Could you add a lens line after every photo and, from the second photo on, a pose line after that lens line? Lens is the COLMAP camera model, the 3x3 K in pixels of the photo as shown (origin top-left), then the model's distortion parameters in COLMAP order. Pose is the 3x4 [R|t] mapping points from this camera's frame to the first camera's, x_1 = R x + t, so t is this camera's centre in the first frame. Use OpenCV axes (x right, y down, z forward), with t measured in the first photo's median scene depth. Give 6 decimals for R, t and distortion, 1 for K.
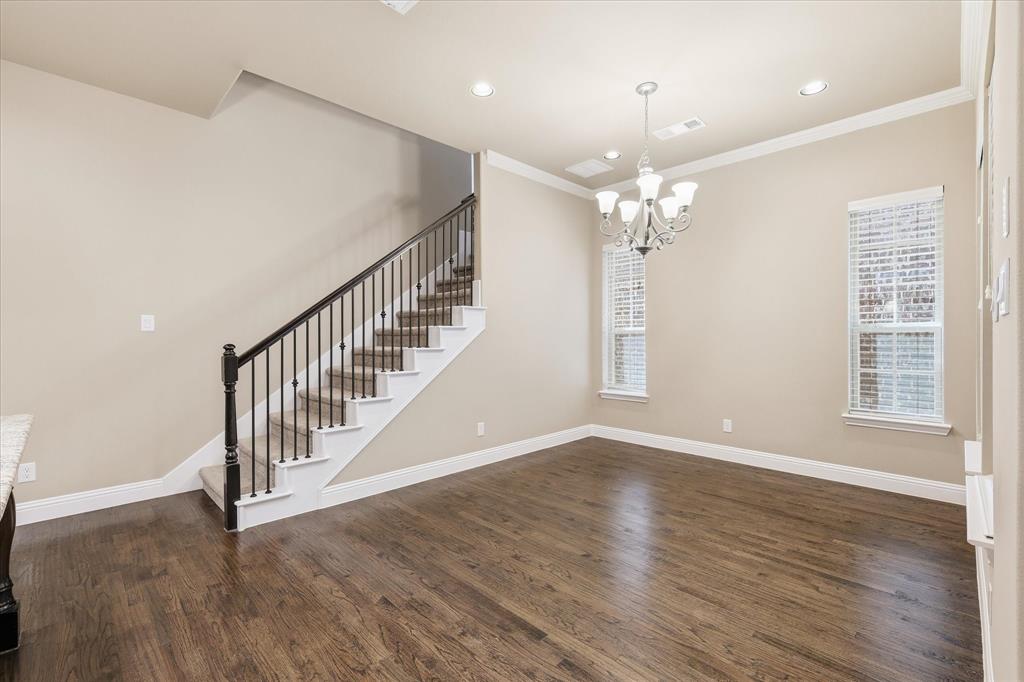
lens RADIAL K [[447.4, 0, 505.2], [0, 447.4, 332.3], [0, 0, 1]] dist [0.004290, -0.001173]
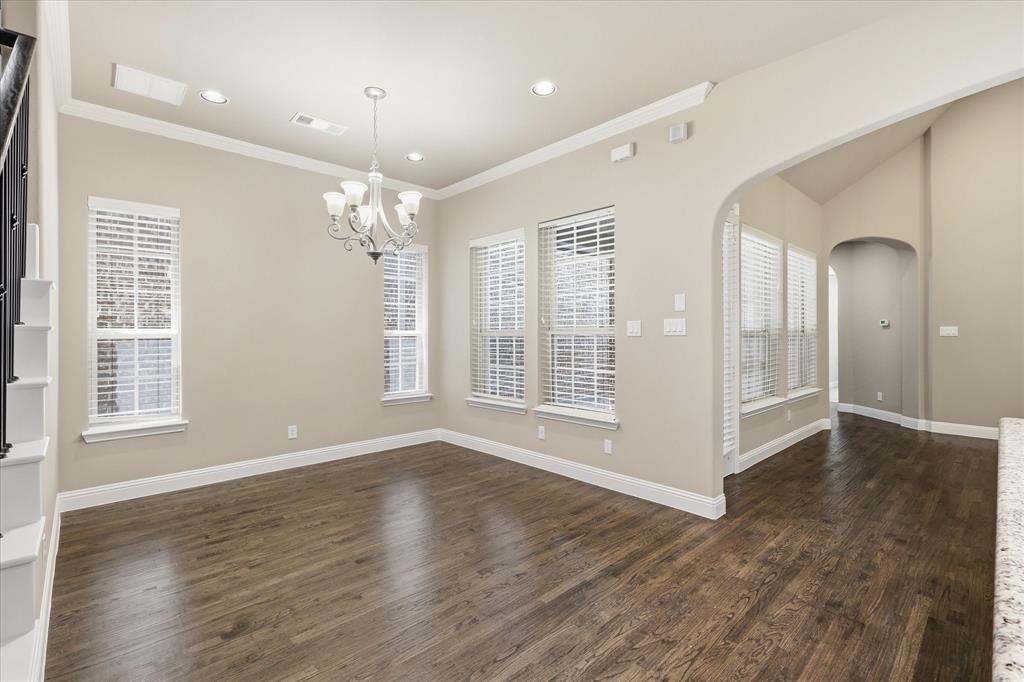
lens RADIAL K [[453.7, 0, 514.3], [0, 453.7, 339.2], [0, 0, 1]] dist [0.002046, -0.000179]
pose [[0.025512, -0.004008, 0.999666, -0.750407], [0.000343, 0.999992, 0.004000, -0.002907], [-0.999674, 0.000241, 0.025514, 0.743412]]
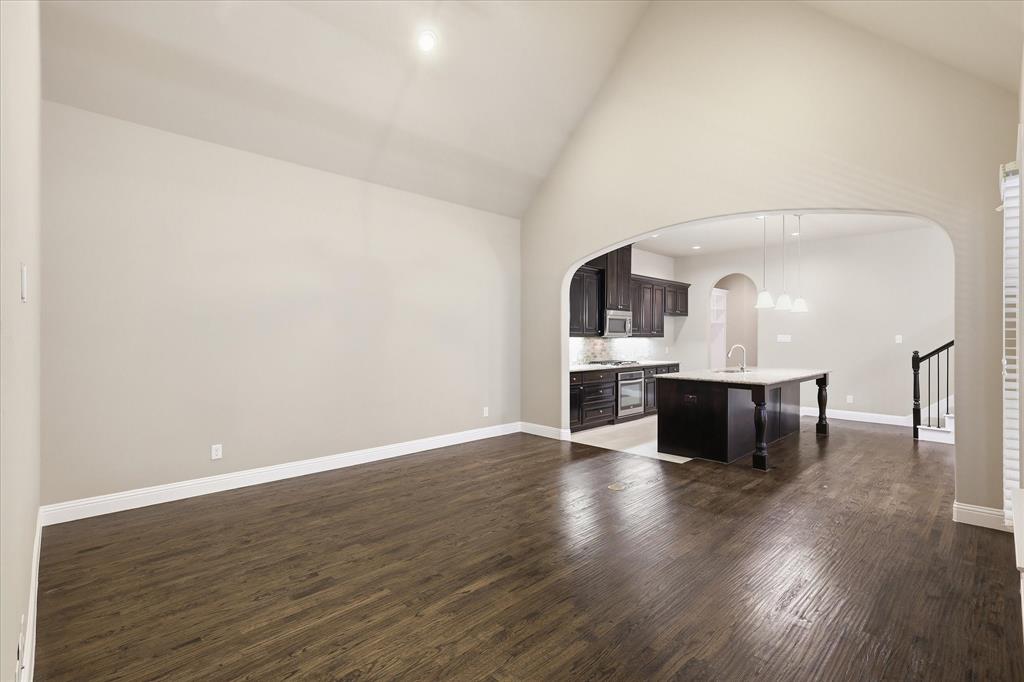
lens RADIAL K [[453.7, 0, 532.4], [0, 453.7, 340.2], [0, 0, 1]] dist [0.002046, -0.000179]
pose [[0.003761, 0.006970, -0.999969, 1.502923], [-0.000606, 0.999976, 0.006967, -0.035912], [0.999993, 0.000580, 0.003765, -0.801255]]
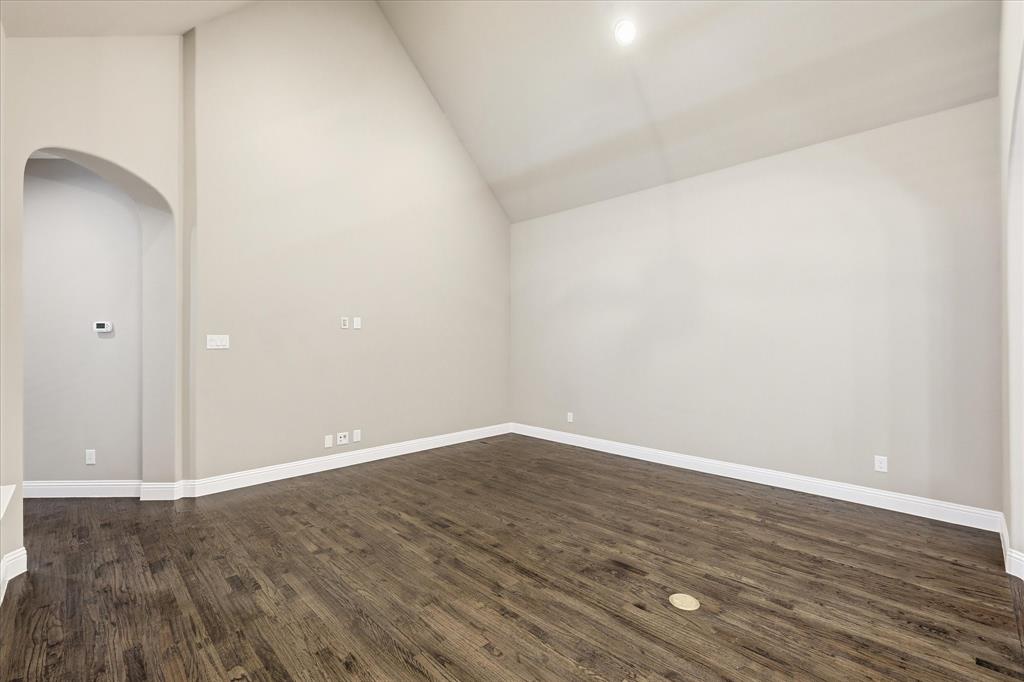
lens RADIAL K [[447.4, 0, 506.0], [0, 447.4, 338.4], [0, 0, 1]] dist [0.004290, -0.001173]
pose [[-0.999994, 0.002928, -0.001628, 0.436545], [0.002938, 0.999978, -0.006008, -0.029067], [0.001610, -0.006013, -0.999981, 0.229020]]
